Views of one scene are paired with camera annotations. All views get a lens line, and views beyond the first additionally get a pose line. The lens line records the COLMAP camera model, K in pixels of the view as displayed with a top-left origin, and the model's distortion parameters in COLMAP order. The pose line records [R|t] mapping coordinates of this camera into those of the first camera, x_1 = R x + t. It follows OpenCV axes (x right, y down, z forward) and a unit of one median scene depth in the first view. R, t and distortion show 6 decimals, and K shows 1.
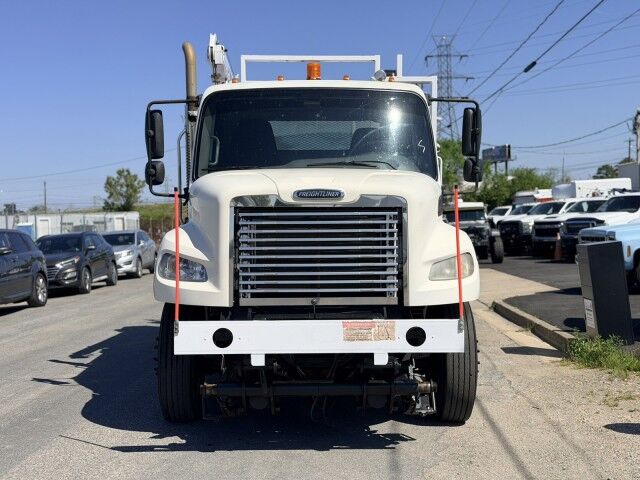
lens RADIAL K [[902.2, 0, 318.8], [0, 902.2, 243.7], [0, 0, 1]] dist [0.110707, 0.000000]
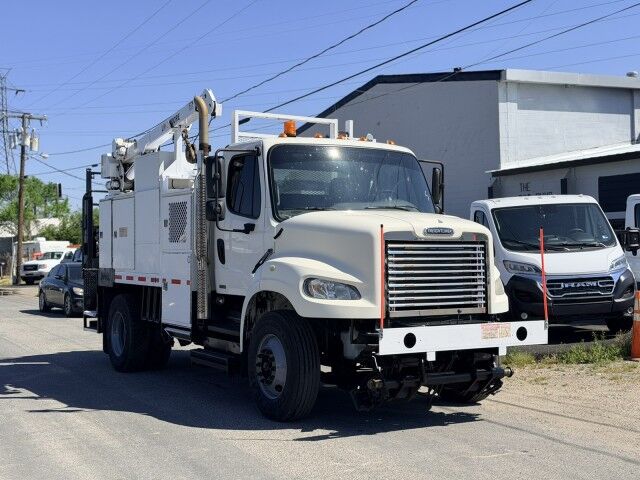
lens RADIAL K [[902.2, 0, 324.6], [0, 902.2, 236.2], [0, 0, 1]] dist [0.110707, 0.000000]
pose [[0.867061, 0.012233, 0.498051, -0.804739], [0.013652, 0.998740, -0.048298, 0.014497], [-0.498014, 0.048676, 0.865802, -0.068434]]
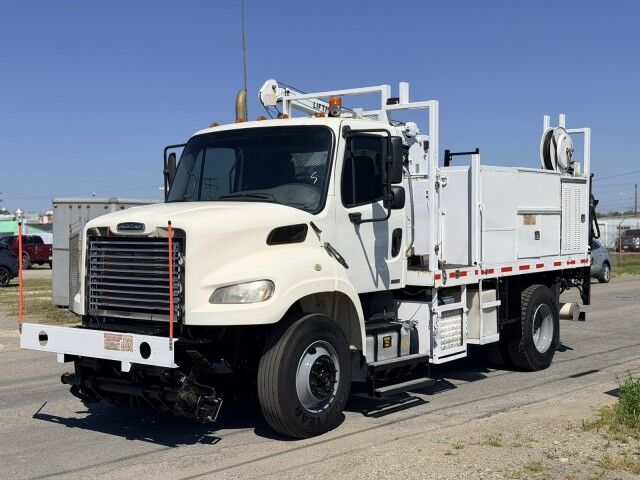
lens RADIAL K [[902.2, 0, 321.5], [0, 902.2, 240.5], [0, 0, 1]] dist [0.110707, 0.000000]
pose [[0.782670, 0.014557, -0.622266, 0.950440], [-0.017602, 0.999844, 0.001249, -0.042074], [0.622188, 0.009975, 0.782805, 0.206542]]
